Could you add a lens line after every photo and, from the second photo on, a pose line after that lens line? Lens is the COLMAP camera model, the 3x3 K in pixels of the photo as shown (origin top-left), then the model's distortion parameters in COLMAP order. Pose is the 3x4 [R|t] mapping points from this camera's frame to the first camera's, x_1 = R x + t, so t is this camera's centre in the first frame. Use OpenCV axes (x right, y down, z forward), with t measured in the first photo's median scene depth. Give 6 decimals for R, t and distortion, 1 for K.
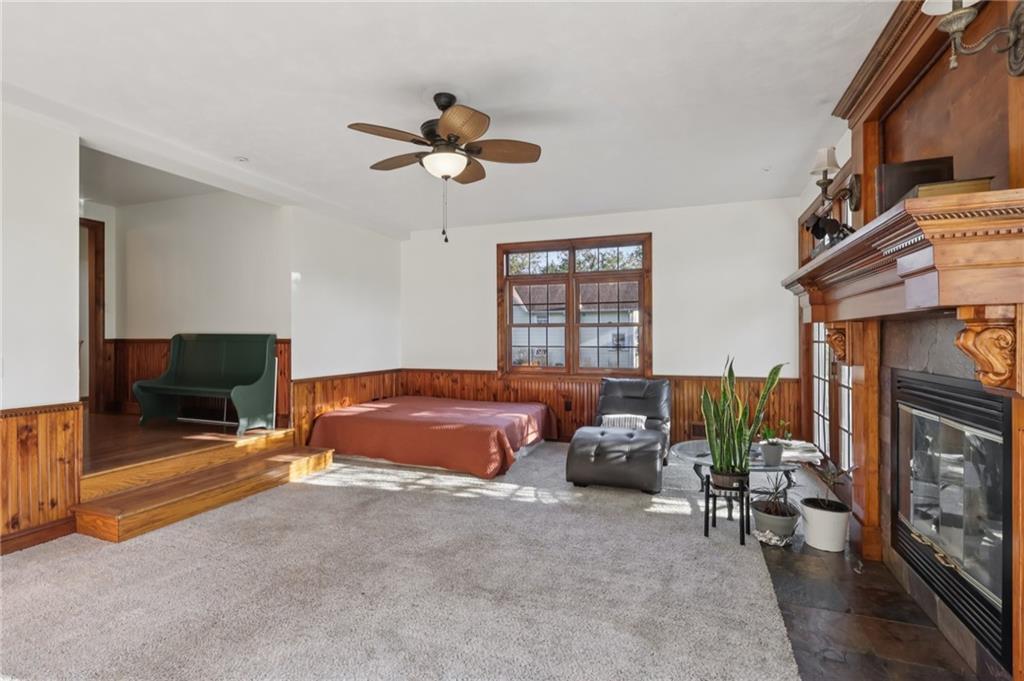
lens RADIAL K [[479.3, 0, 512.3], [0, 479.3, 336.3], [0, 0, 1]] dist [0.000612, 0.000401]
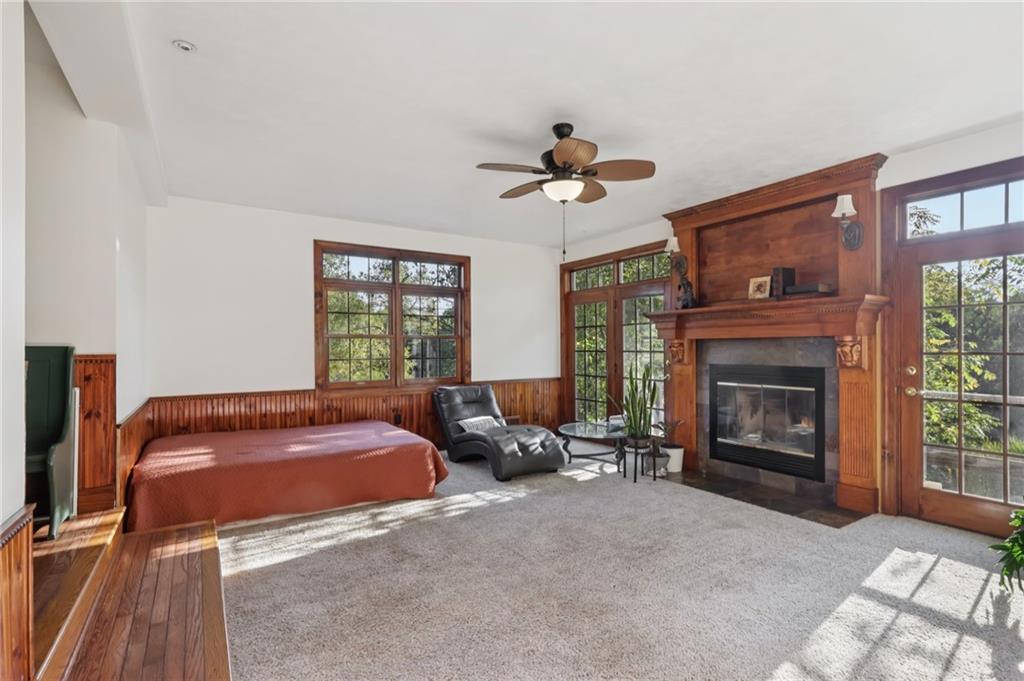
lens RADIAL K [[491.8, 0, 512.0], [0, 491.8, 340.5], [0, 0, 1]] dist [0.001167, 0.000354]
pose [[0.590046, 0.007959, 0.807331, -0.783169], [0.001985, 0.999934, -0.011309, -0.005078], [-0.807367, 0.008275, 0.589991, 0.300748]]
